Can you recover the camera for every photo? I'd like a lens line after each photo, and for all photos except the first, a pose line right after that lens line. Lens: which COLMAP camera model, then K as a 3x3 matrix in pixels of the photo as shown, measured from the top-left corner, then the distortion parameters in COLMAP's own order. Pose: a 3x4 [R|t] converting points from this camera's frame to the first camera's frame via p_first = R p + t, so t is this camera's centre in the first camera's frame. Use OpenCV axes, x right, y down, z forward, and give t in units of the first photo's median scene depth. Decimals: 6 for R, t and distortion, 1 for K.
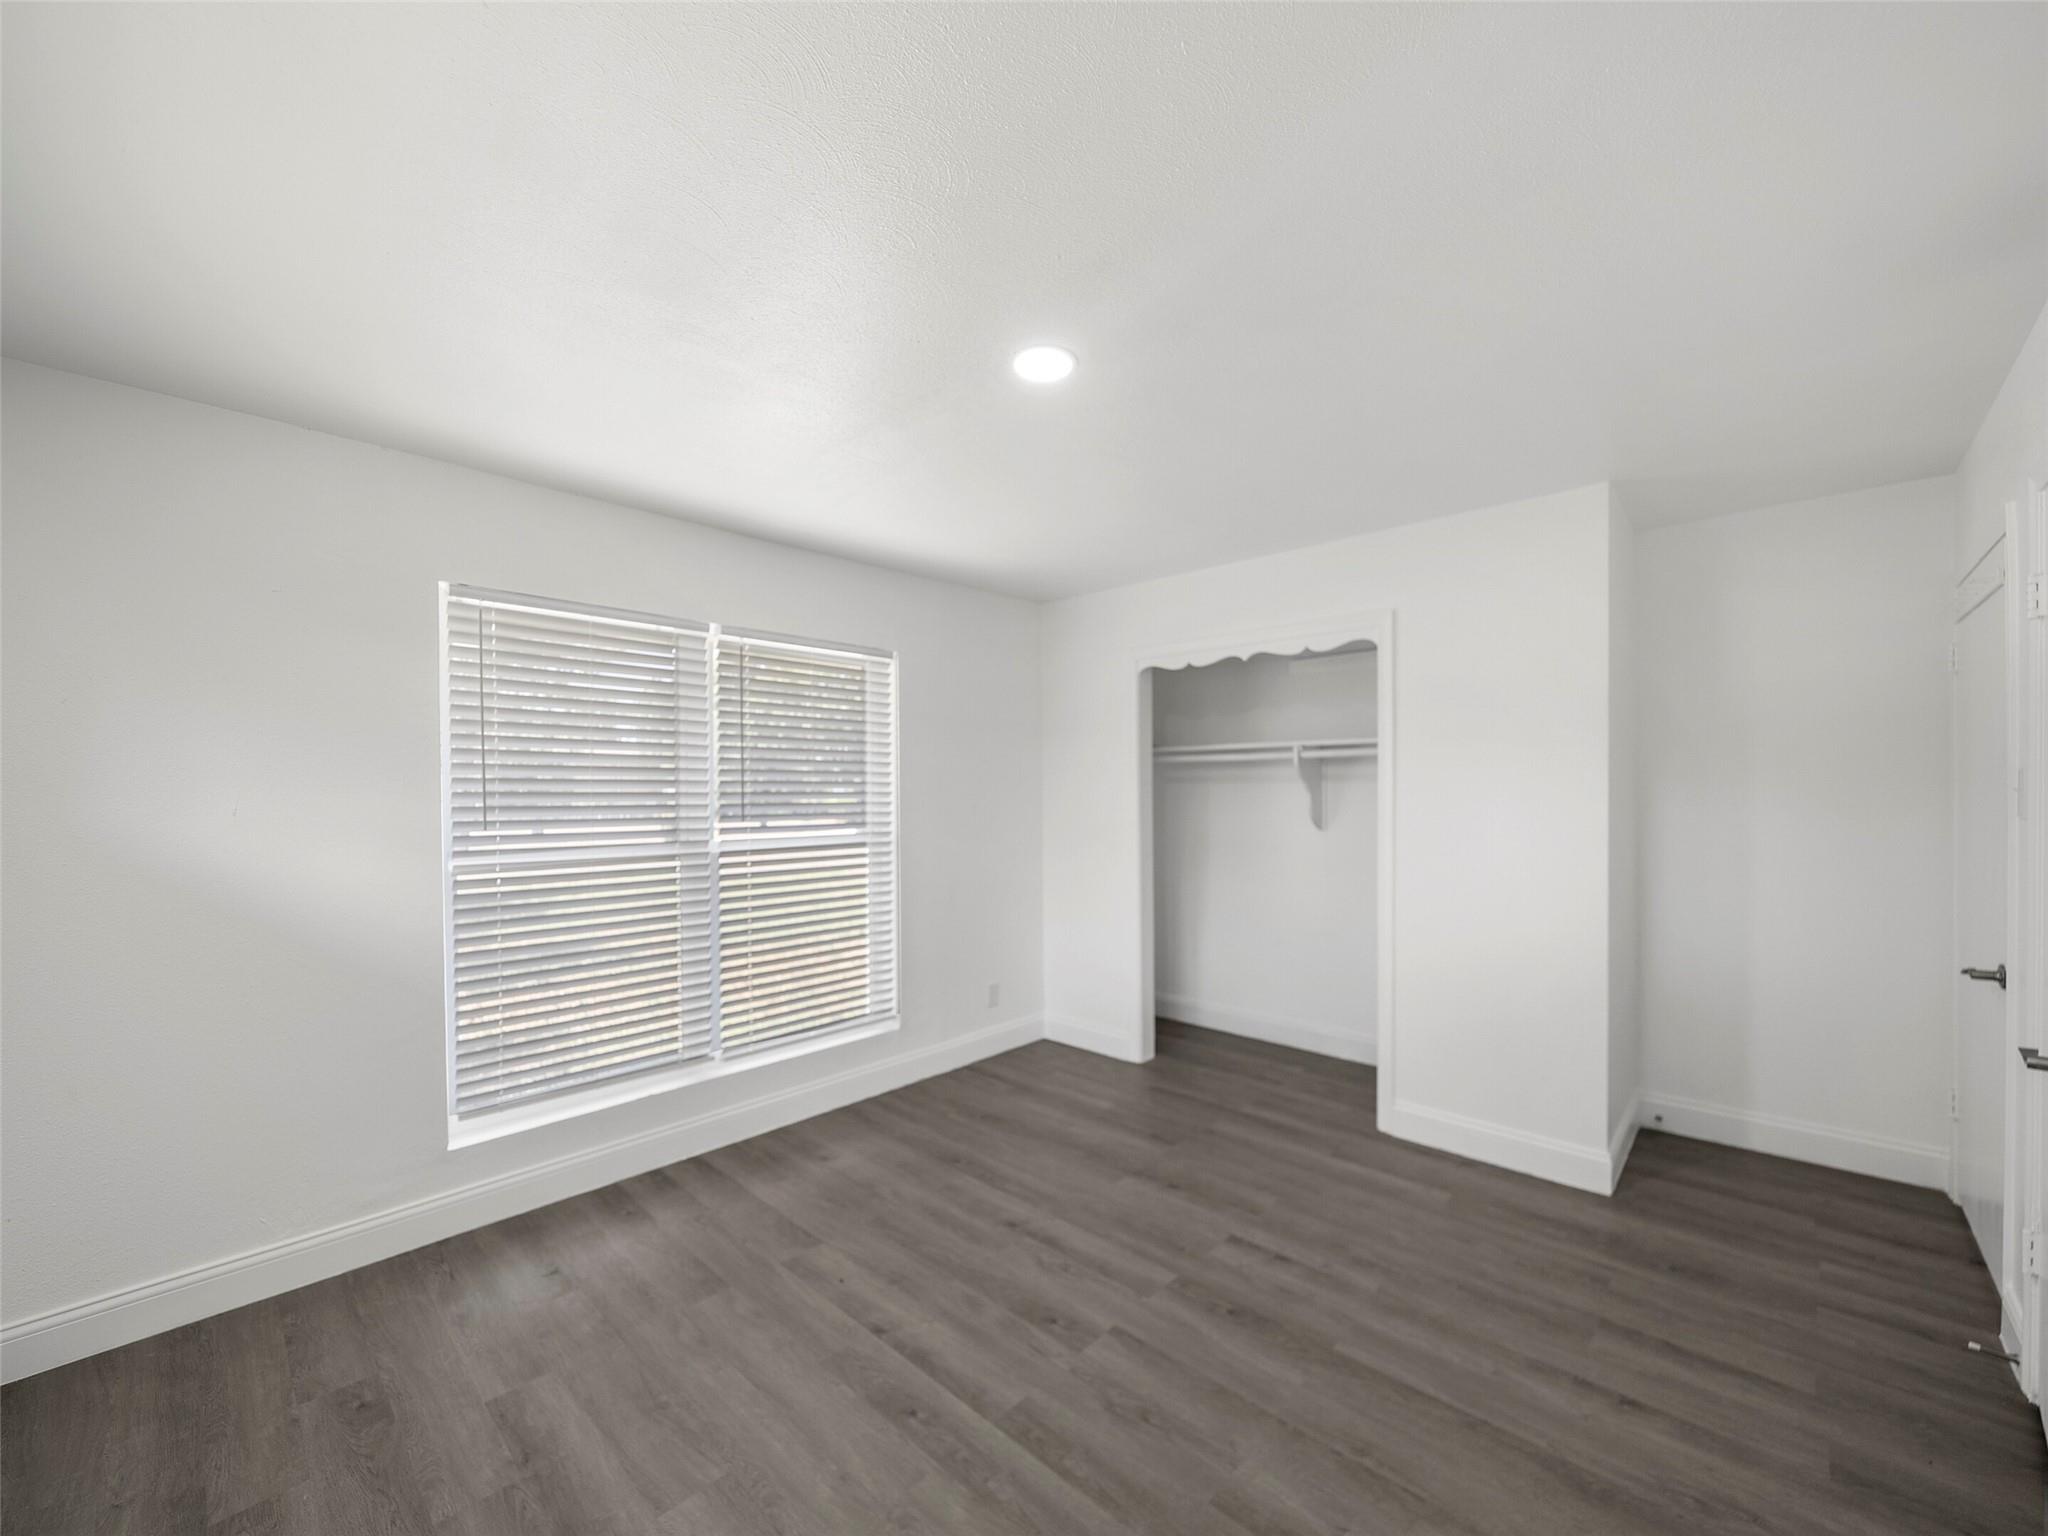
lens RADIAL K [[808.3, 0, 1018.0], [0, 808.3, 822.6], [0, 0, 1]] dist [-0.001405, -0.000219]
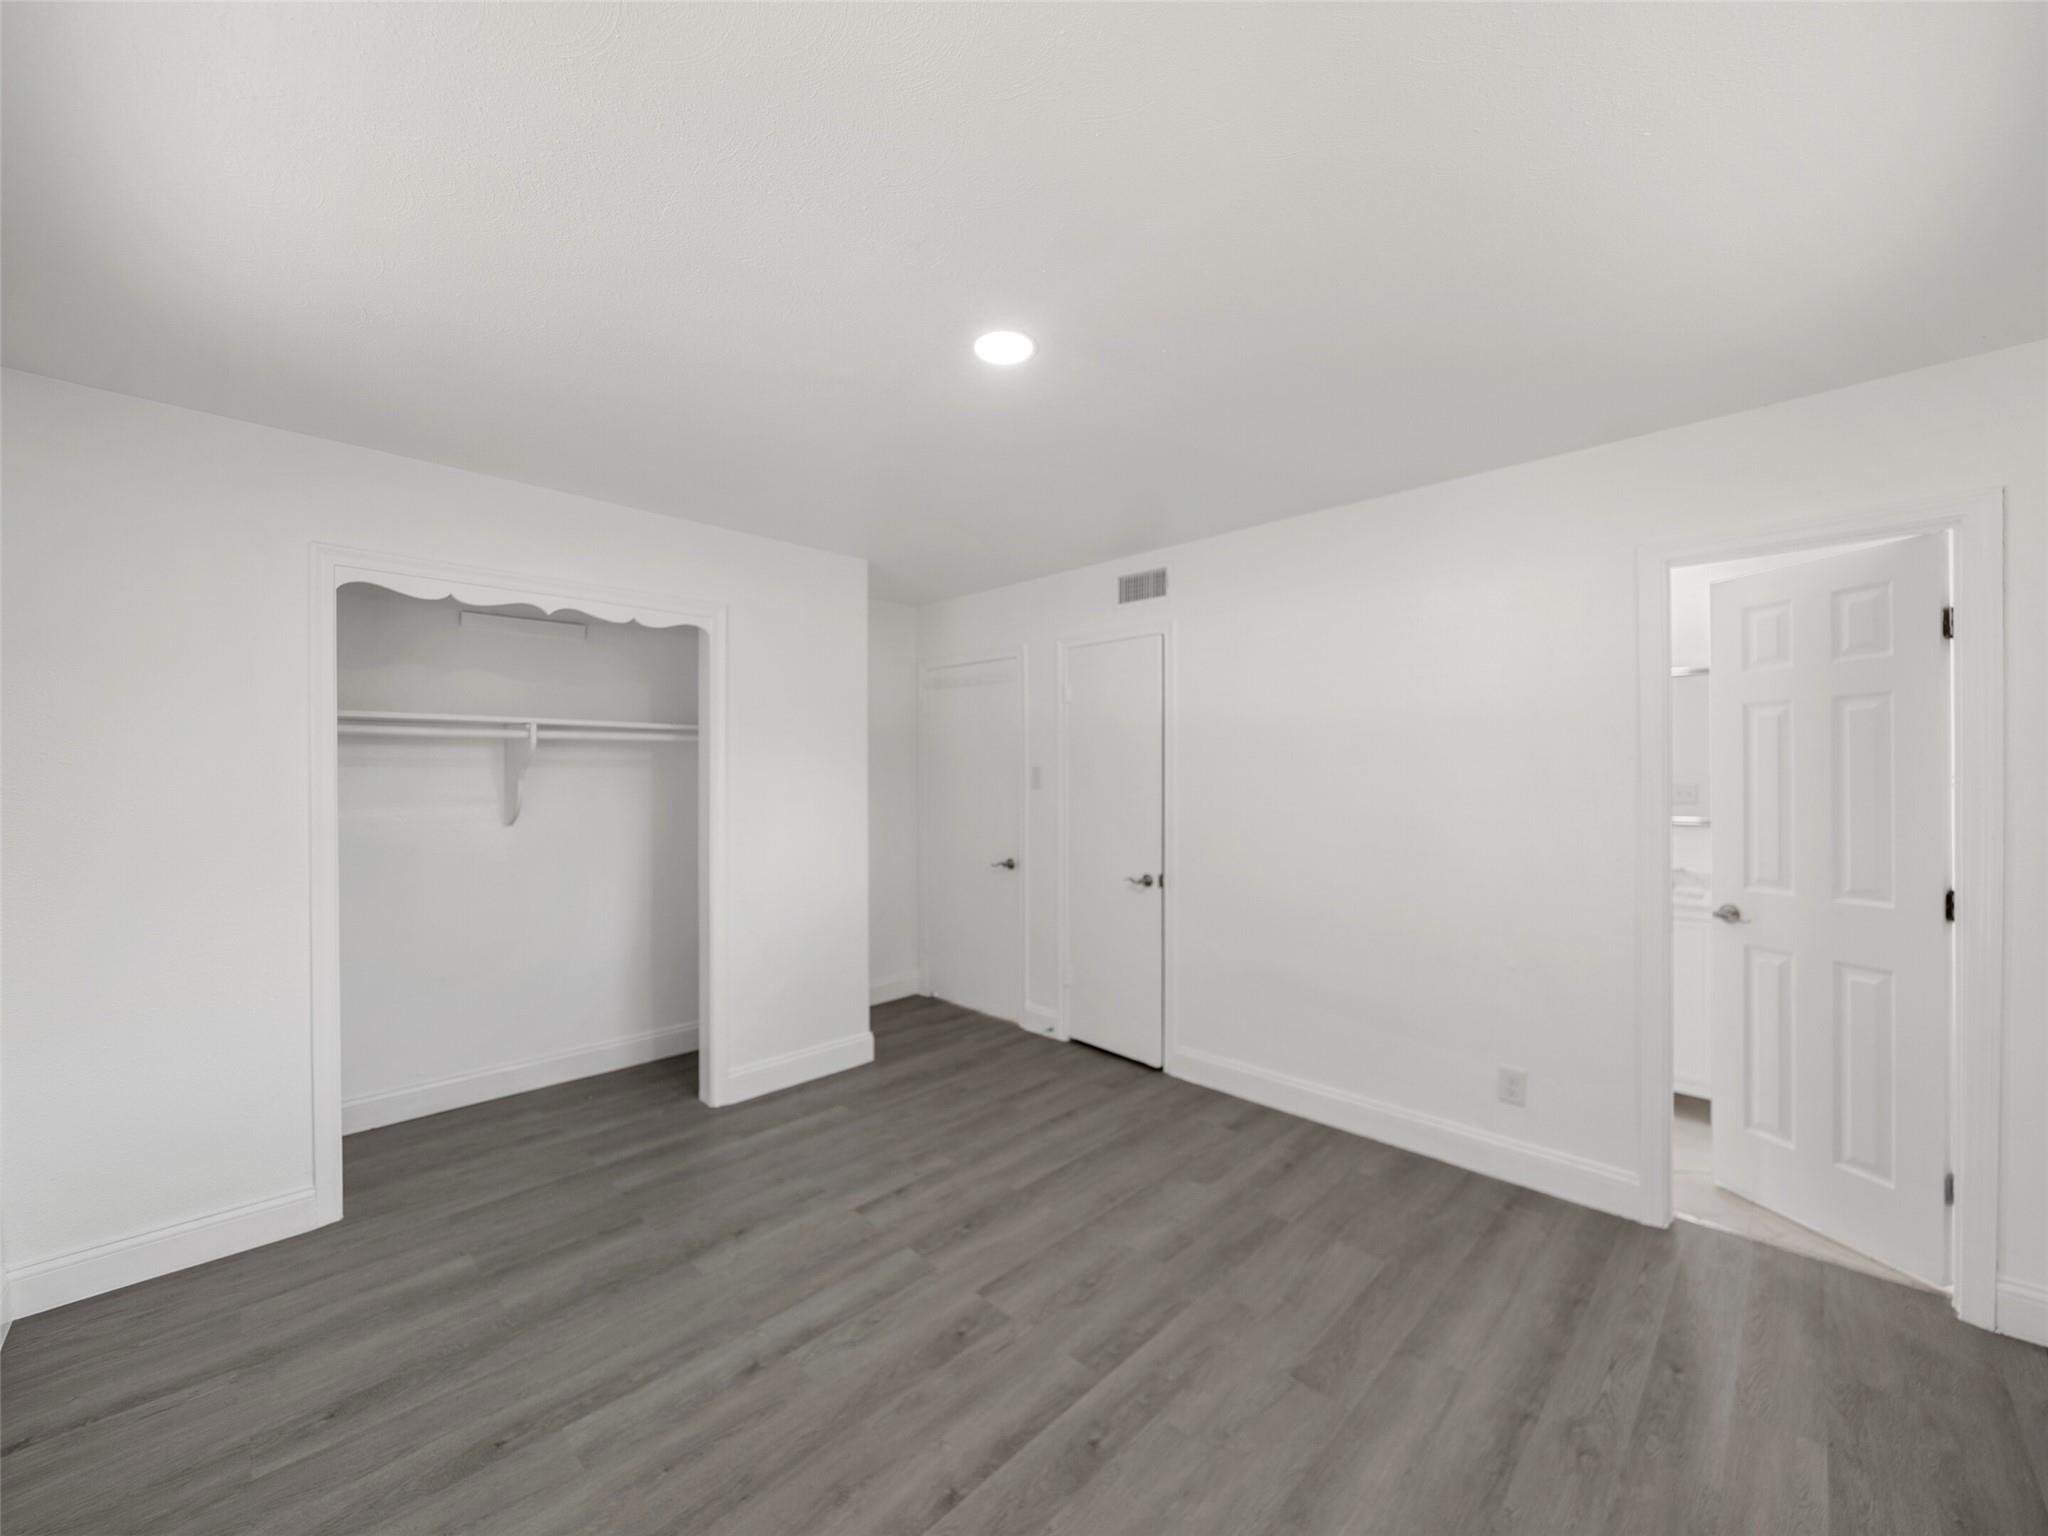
lens RADIAL K [[814.9, 0, 1044.2], [0, 814.9, 765.2], [0, 0, 1]] dist [-0.001137, -0.000510]
pose [[-0.008296, 0.018240, 0.999799, -0.857133], [0.041030, 0.998998, -0.017885, -0.025291], [-0.999123, 0.040873, -0.009036, 0.821806]]
